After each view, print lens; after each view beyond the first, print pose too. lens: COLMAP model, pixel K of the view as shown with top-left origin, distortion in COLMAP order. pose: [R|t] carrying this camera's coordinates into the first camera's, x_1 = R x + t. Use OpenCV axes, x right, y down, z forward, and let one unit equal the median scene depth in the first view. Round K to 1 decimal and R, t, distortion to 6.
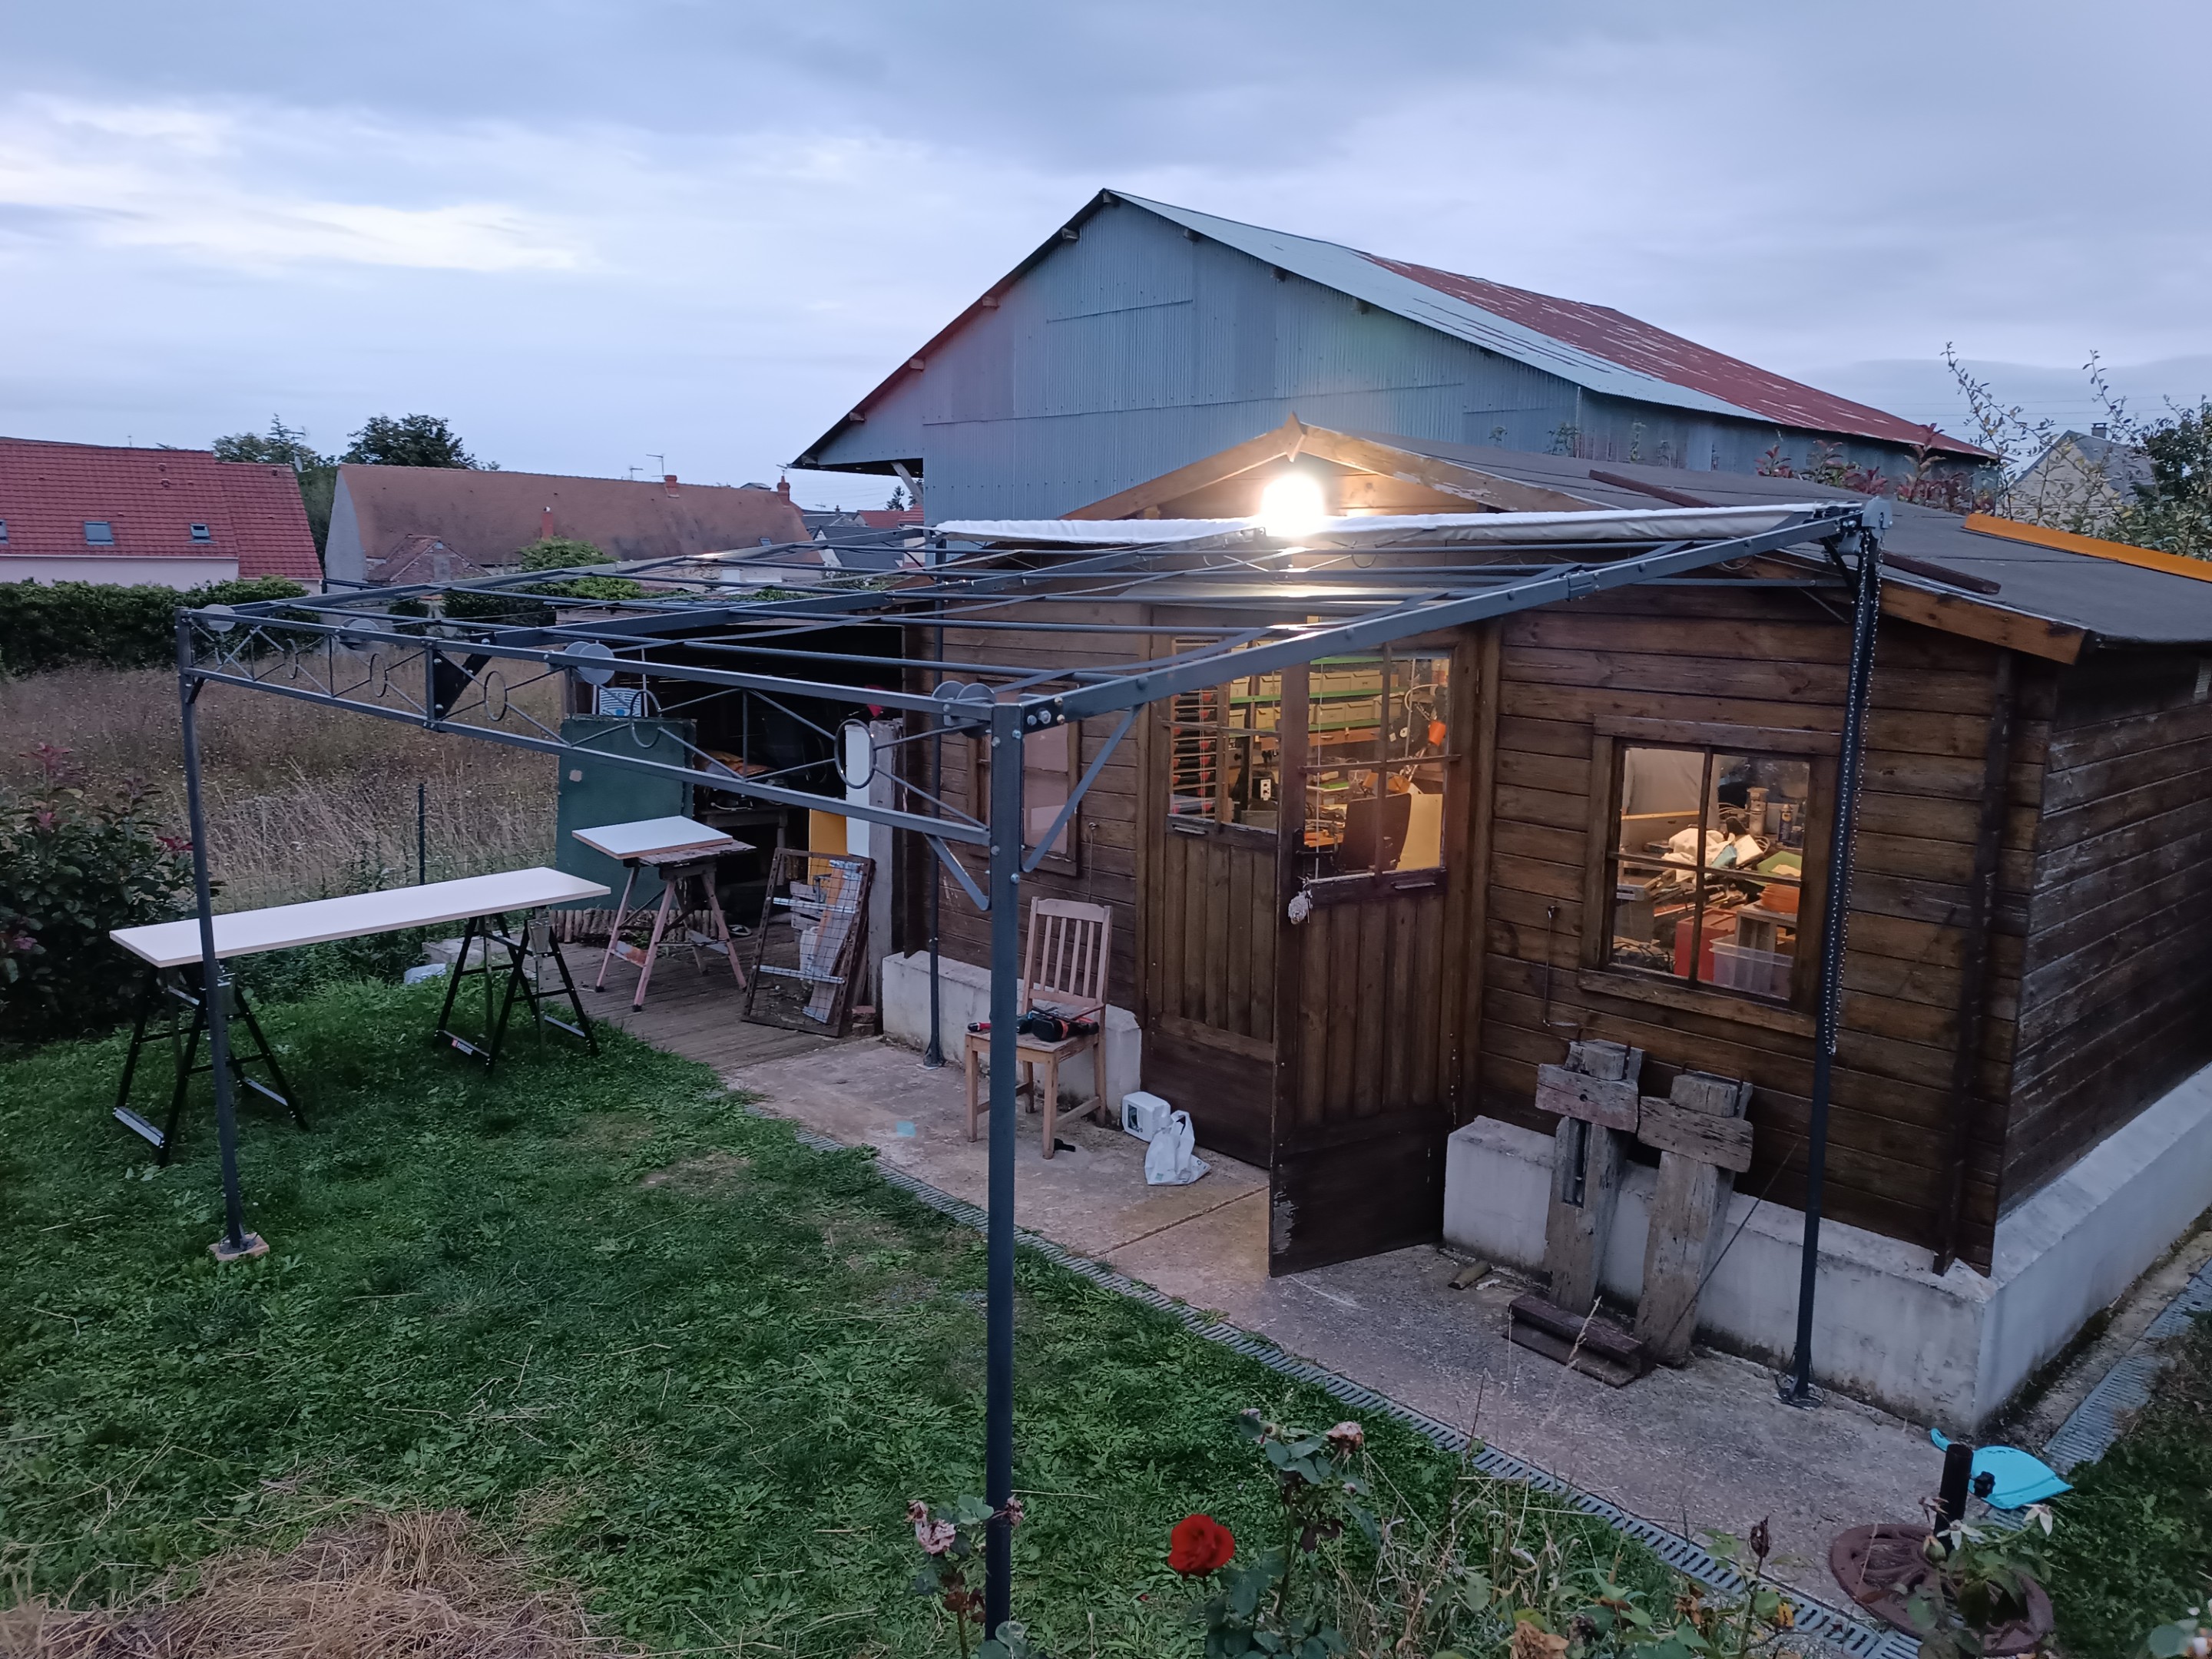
lens RADIAL K [[1624.0, 0, 1106.0], [0, 1624.0, 829.5], [0, 0, 1]] dist [0.057001, -0.055828]
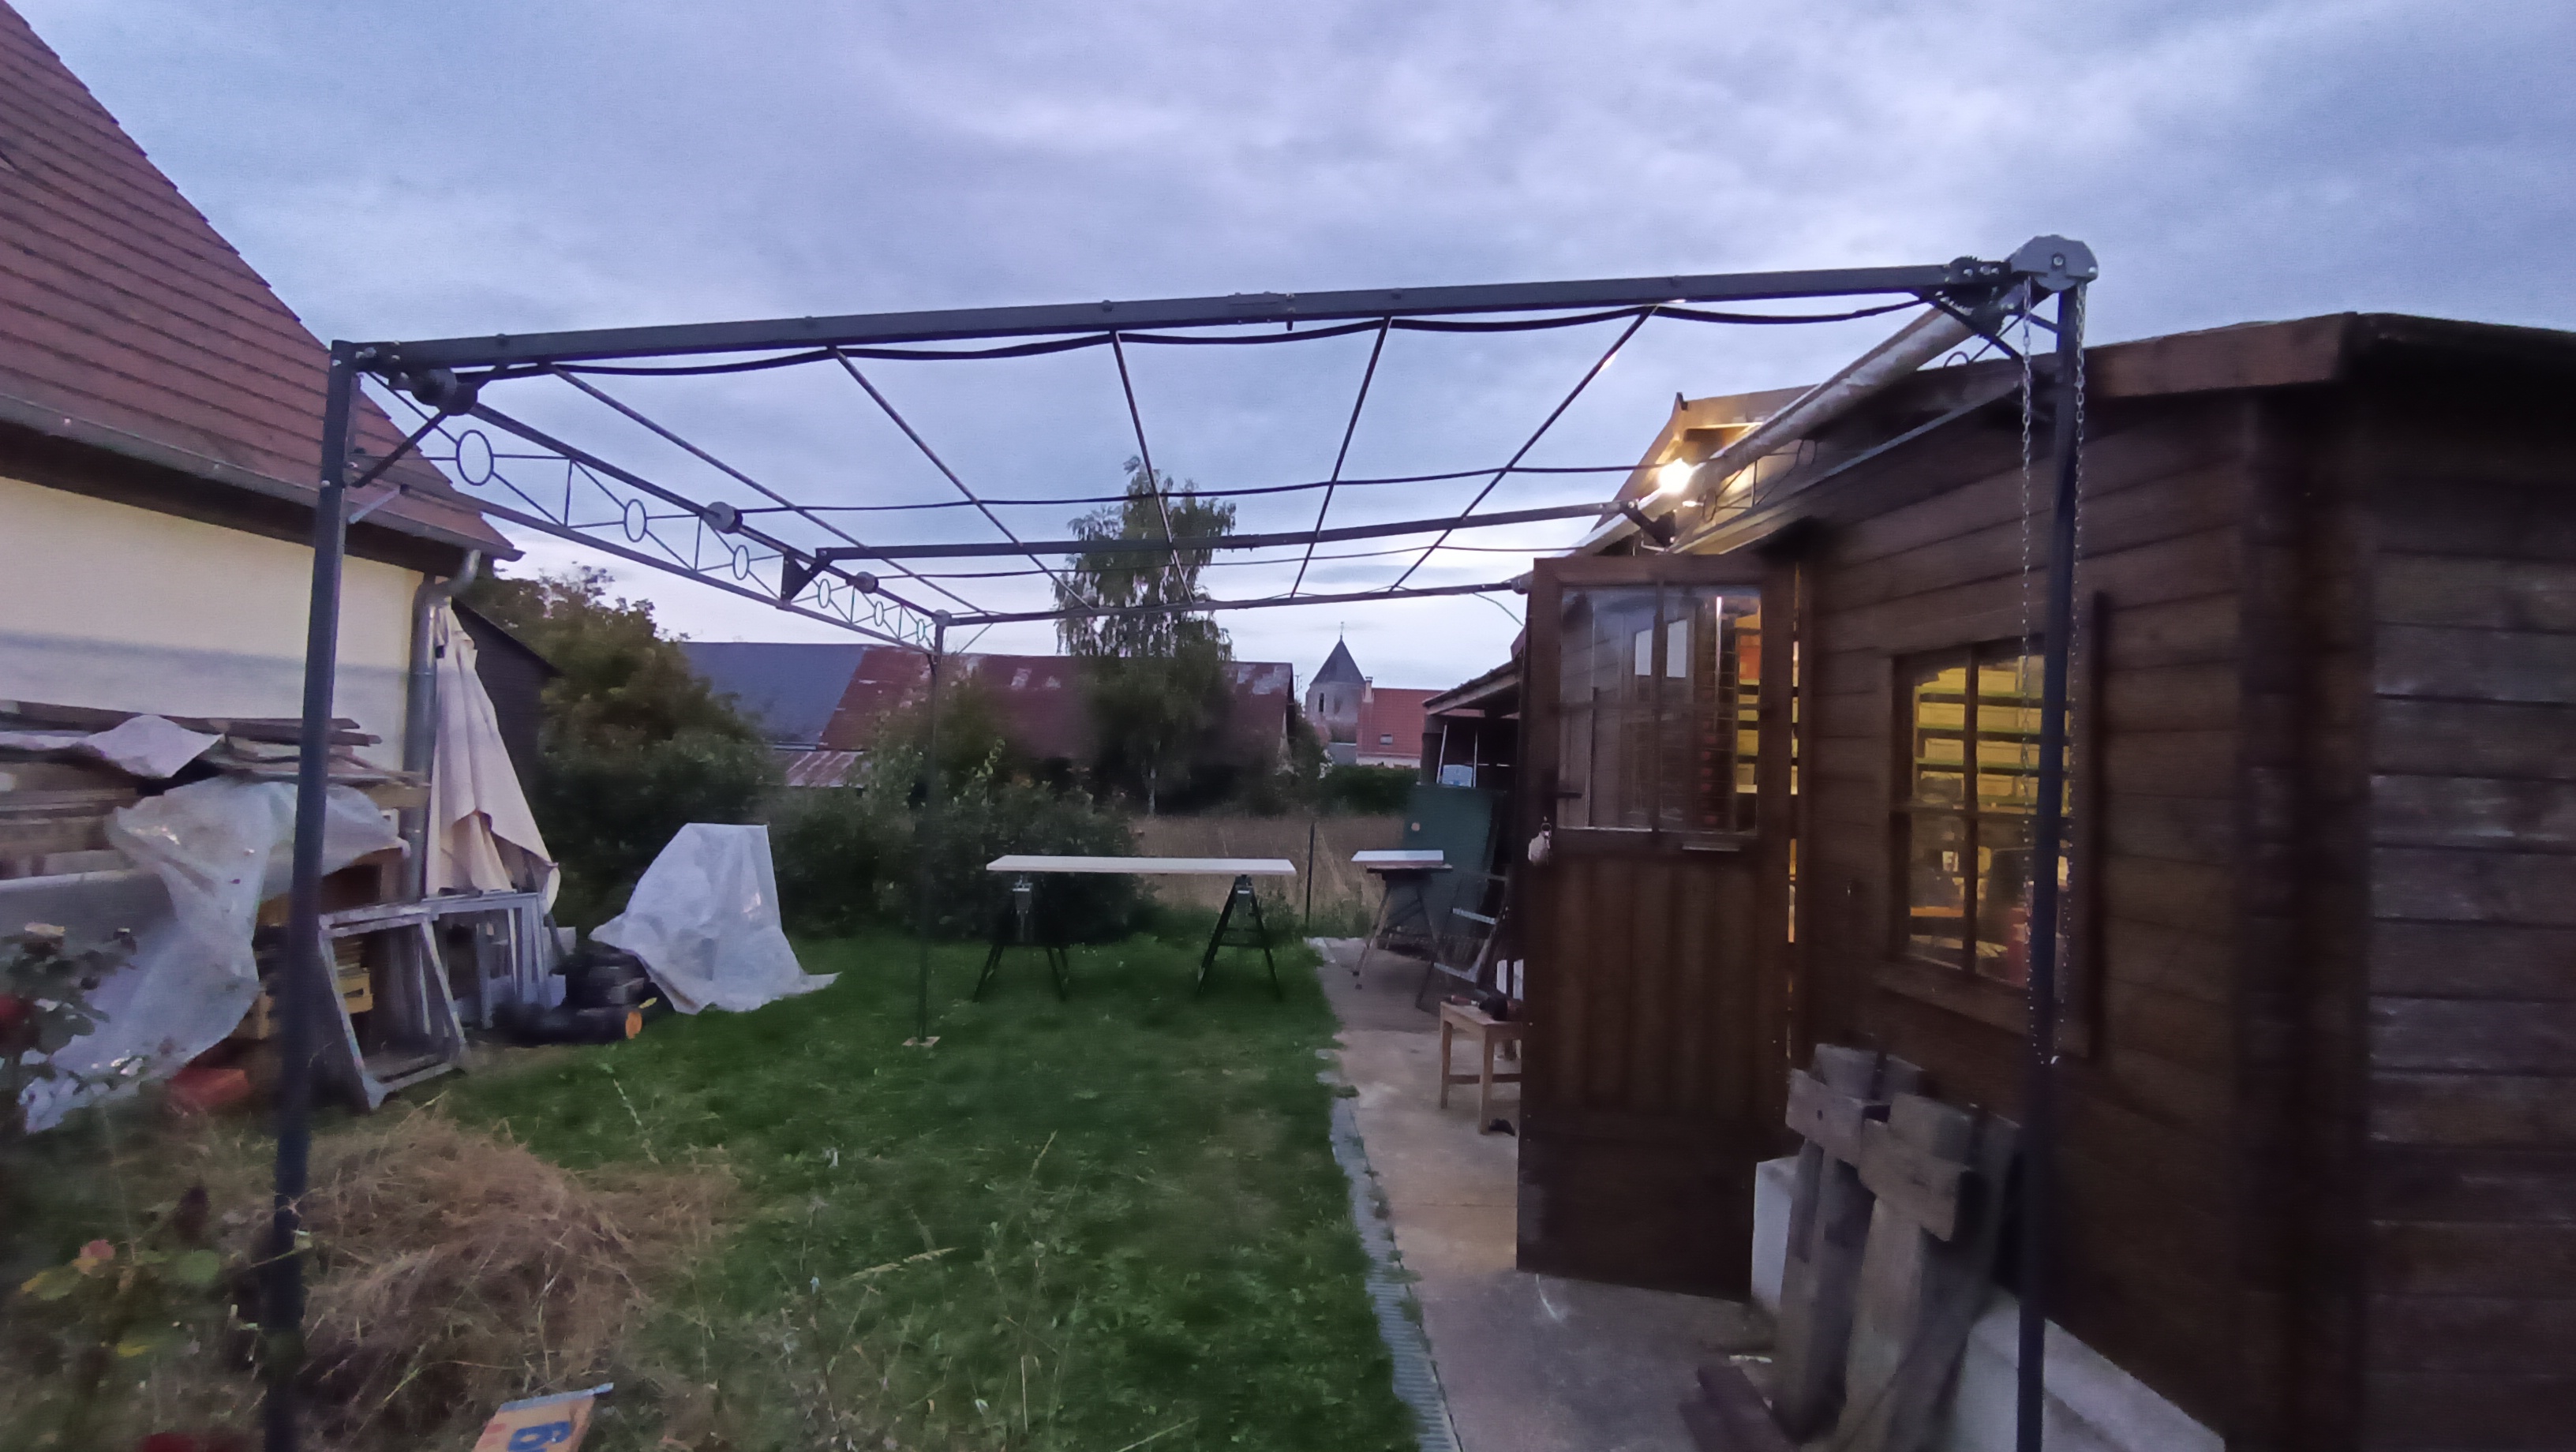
lens RADIAL K [[1198.7, 0, 1281.1], [0, 1198.7, 708.2], [0, 0, 1]] dist [0.000497, 0.000012]
pose [[0.745351, -0.011125, -0.666579, 0.483001], [-0.138063, 0.975609, -0.170660, 0.109965], [0.652219, 0.219232, 0.725636, 0.391642]]
